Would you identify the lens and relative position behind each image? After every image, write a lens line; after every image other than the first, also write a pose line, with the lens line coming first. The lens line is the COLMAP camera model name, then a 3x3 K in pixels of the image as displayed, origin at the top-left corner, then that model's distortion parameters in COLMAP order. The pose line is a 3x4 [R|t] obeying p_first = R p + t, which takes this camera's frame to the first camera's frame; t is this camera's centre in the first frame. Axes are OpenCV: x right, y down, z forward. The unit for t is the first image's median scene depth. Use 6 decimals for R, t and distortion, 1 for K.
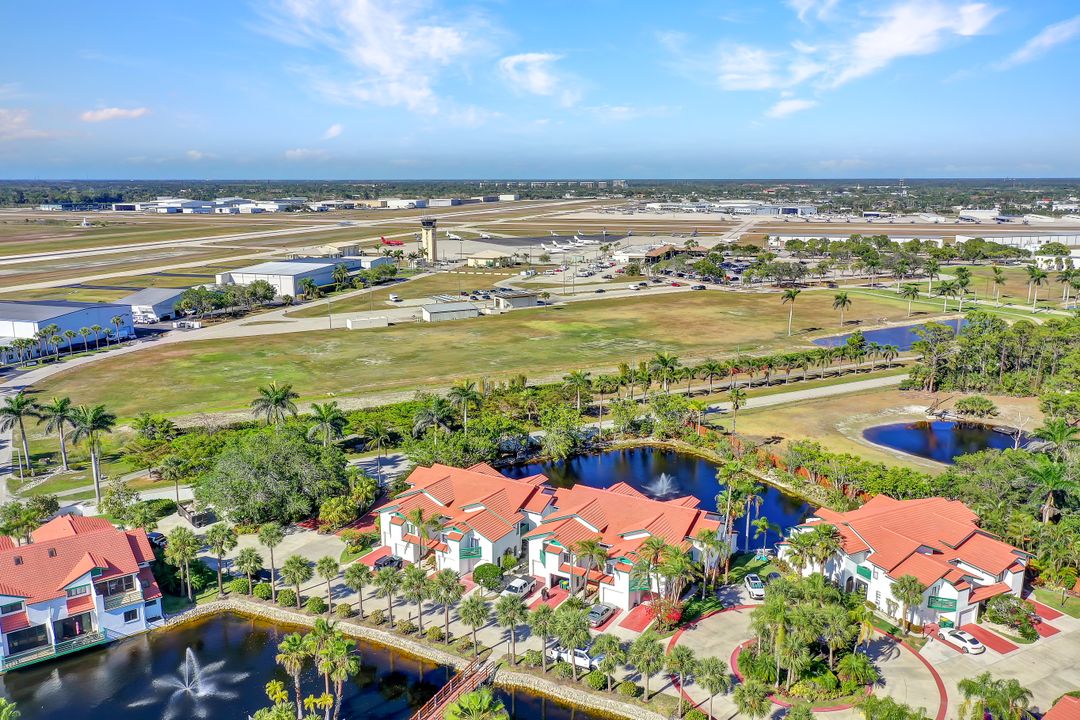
lens RADIAL K [[856.8, 0, 540.0], [0, 856.8, 360.0], [0, 0, 1]] dist [-0.000184, -0.001959]
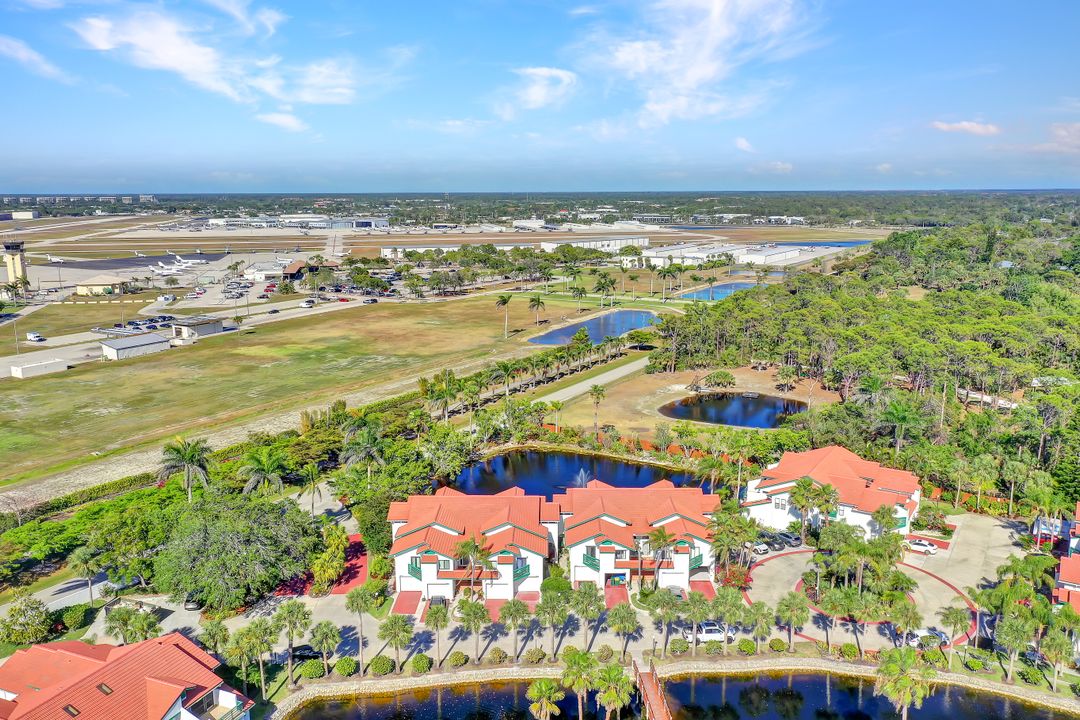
lens RADIAL K [[856.8, 0, 540.0], [0, 856.8, 360.0], [0, 0, 1]] dist [-0.000184, -0.001959]
pose [[0.858451, -0.099783, 0.503095, -0.125902], [0.107763, 0.994088, 0.013285, -0.006579], [-0.501446, 0.042811, 0.864129, 0.030994]]
